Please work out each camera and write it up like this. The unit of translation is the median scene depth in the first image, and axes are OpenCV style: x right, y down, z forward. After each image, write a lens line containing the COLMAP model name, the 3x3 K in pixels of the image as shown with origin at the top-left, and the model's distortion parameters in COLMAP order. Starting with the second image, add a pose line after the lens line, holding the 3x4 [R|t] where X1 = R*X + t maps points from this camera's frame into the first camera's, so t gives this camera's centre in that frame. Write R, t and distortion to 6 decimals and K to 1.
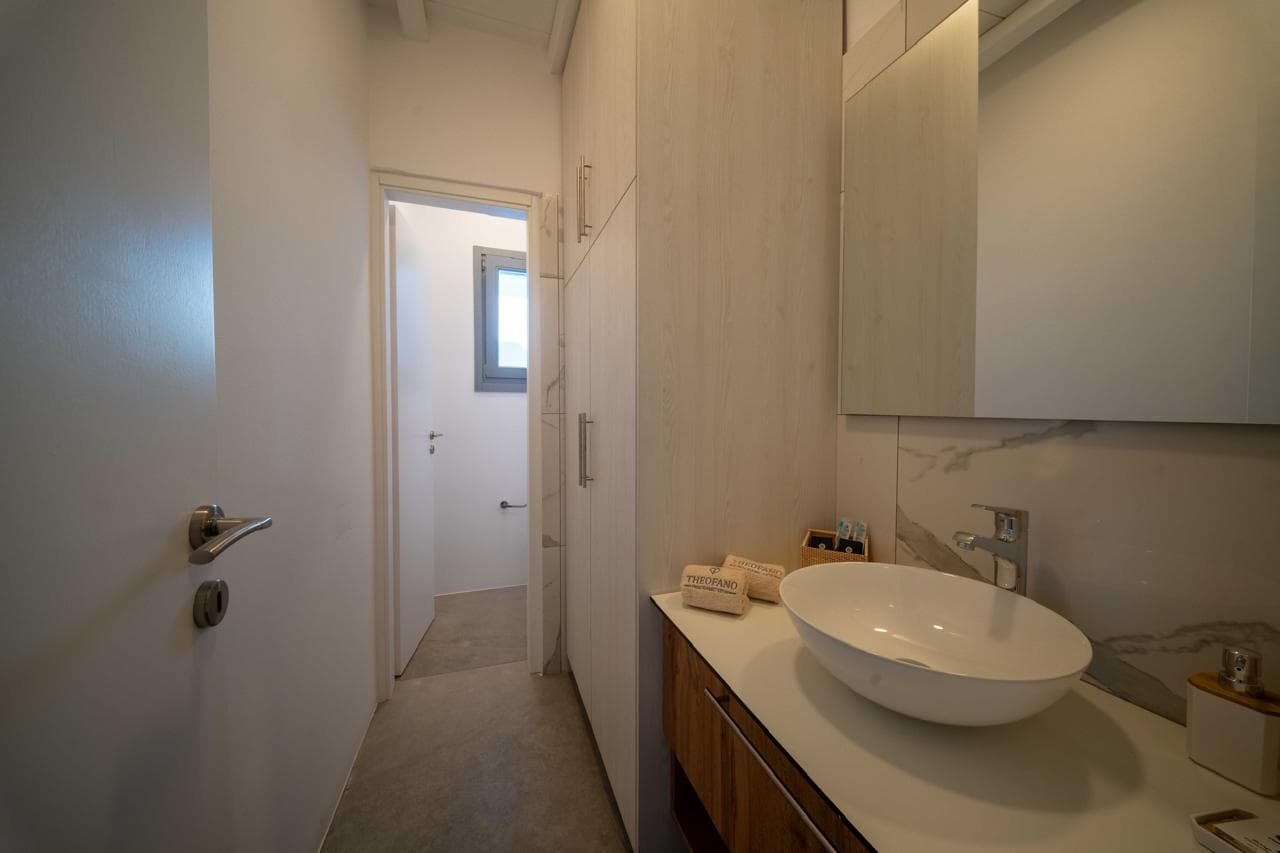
lens RADIAL K [[453.6, 0, 629.9], [0, 453.6, 425.8], [0, 0, 1]] dist [-0.006241, -0.000210]
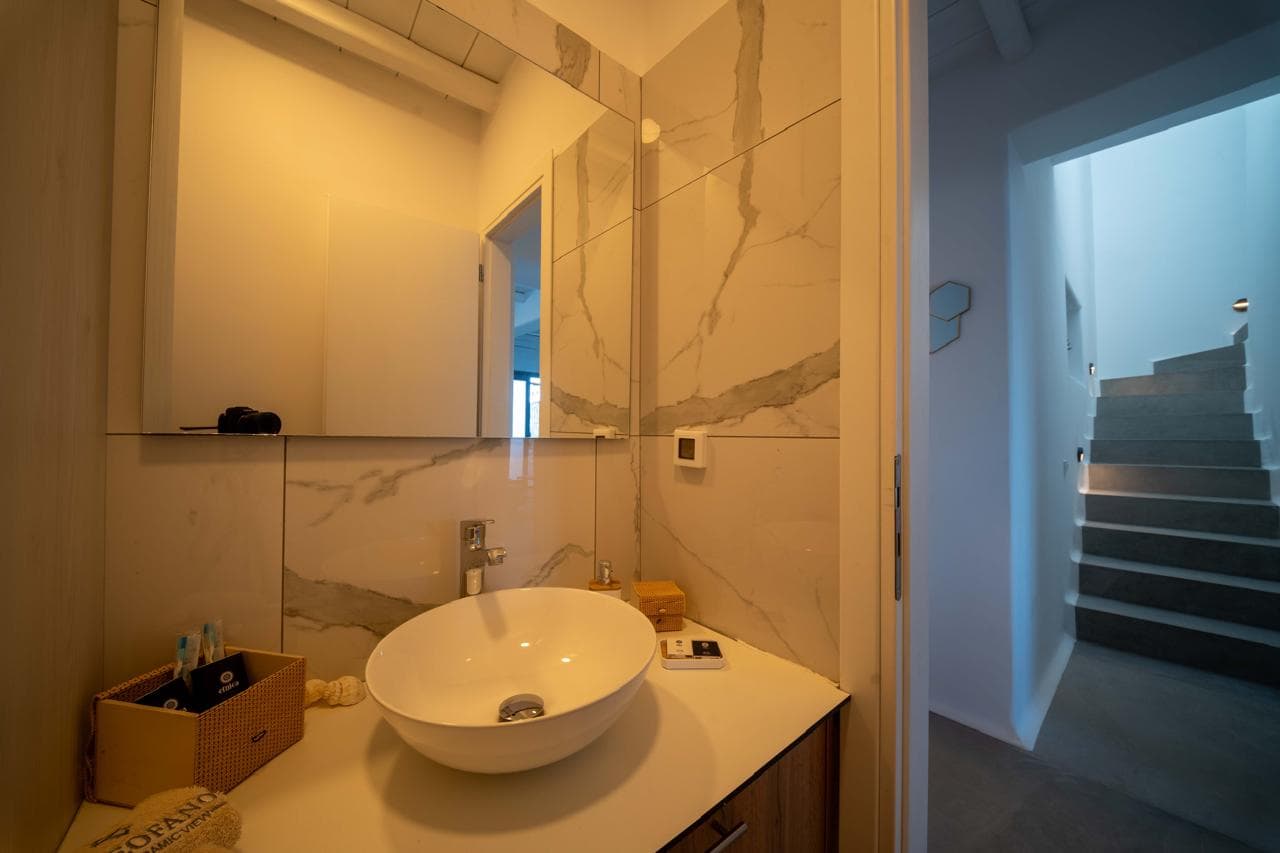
lens RADIAL K [[453.6, 0, 629.9], [0, 453.6, 425.8], [0, 0, 1]] dist [-0.006241, -0.000210]
pose [[-0.388126, 0.006914, 0.921580, -0.277069], [0.016737, 0.999860, -0.000452, -0.032615], [-0.921454, 0.015250, -0.388188, 0.946722]]
